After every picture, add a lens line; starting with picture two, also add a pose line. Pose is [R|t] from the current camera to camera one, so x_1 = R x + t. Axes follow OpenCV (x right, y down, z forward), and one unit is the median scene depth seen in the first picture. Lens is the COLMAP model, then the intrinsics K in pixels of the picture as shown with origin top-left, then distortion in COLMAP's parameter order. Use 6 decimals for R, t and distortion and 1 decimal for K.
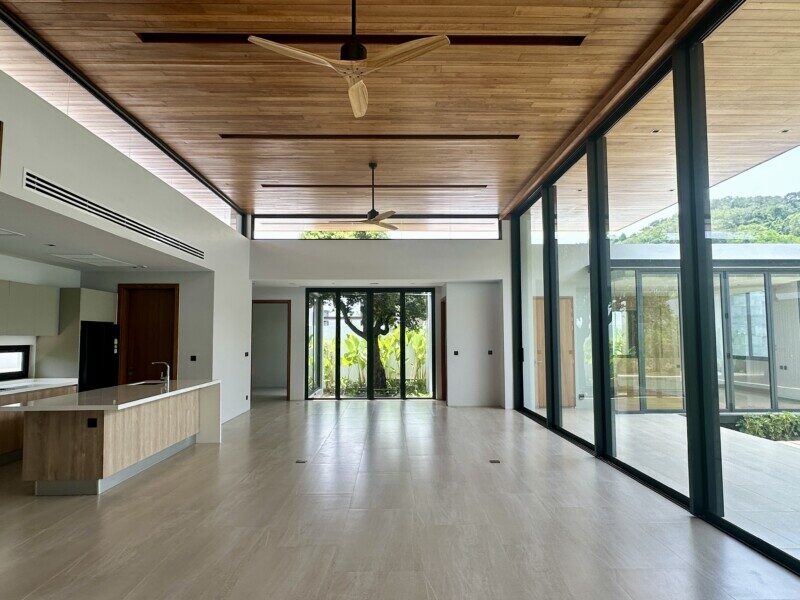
lens RADIAL K [[500.1, 0, 399.4], [0, 500.1, 304.5], [0, 0, 1]] dist [0.007796, 0.002791]
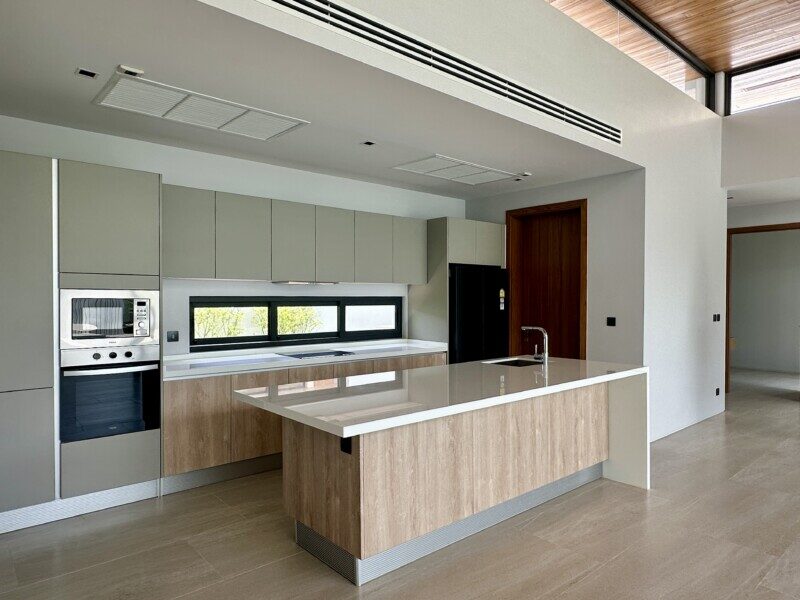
lens RADIAL K [[518.4, 0, 401.2], [0, 518.4, 304.9], [0, 0, 1]] dist [-0.001284, 0.000684]
pose [[0.647039, 0.017535, -0.762256, -0.119162], [0.043805, 0.997229, 0.060124, 0.044790], [0.761198, -0.072293, 0.644478, 0.473347]]
